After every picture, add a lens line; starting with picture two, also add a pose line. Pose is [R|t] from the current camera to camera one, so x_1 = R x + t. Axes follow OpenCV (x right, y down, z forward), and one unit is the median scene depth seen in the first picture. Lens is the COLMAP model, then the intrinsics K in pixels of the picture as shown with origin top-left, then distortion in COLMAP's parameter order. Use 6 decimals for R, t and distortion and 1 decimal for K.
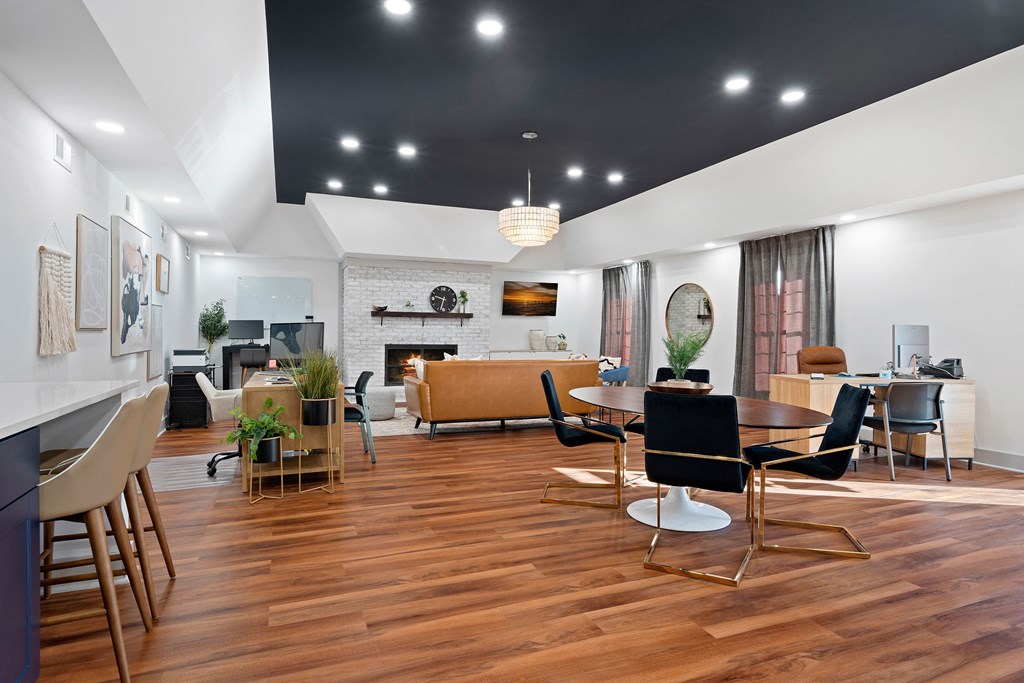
lens RADIAL K [[579.2, 0, 522.0], [0, 579.2, 345.2], [0, 0, 1]] dist [0.004929, 0.000992]
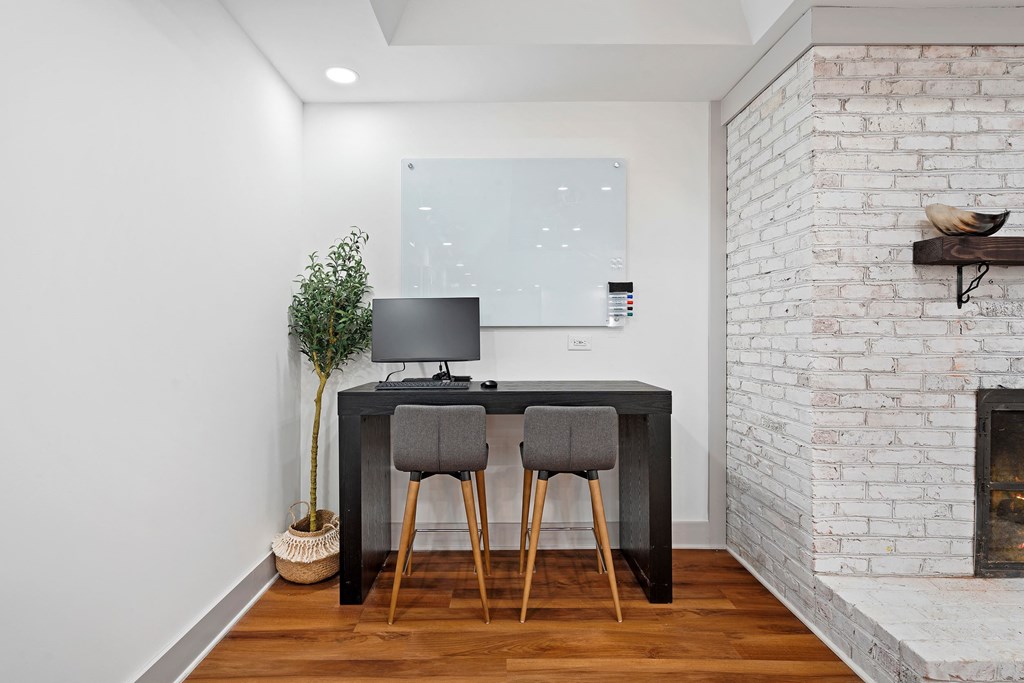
lens RADIAL K [[543.5, 0, 489.7], [0, 543.5, 337.0], [0, 0, 1]] dist [0.005805, -0.000395]
pose [[0.914768, -0.006118, -0.403933, -0.315789], [-0.001599, 0.999823, -0.018766, -0.017238], [0.403976, 0.017813, 0.914596, 0.717973]]
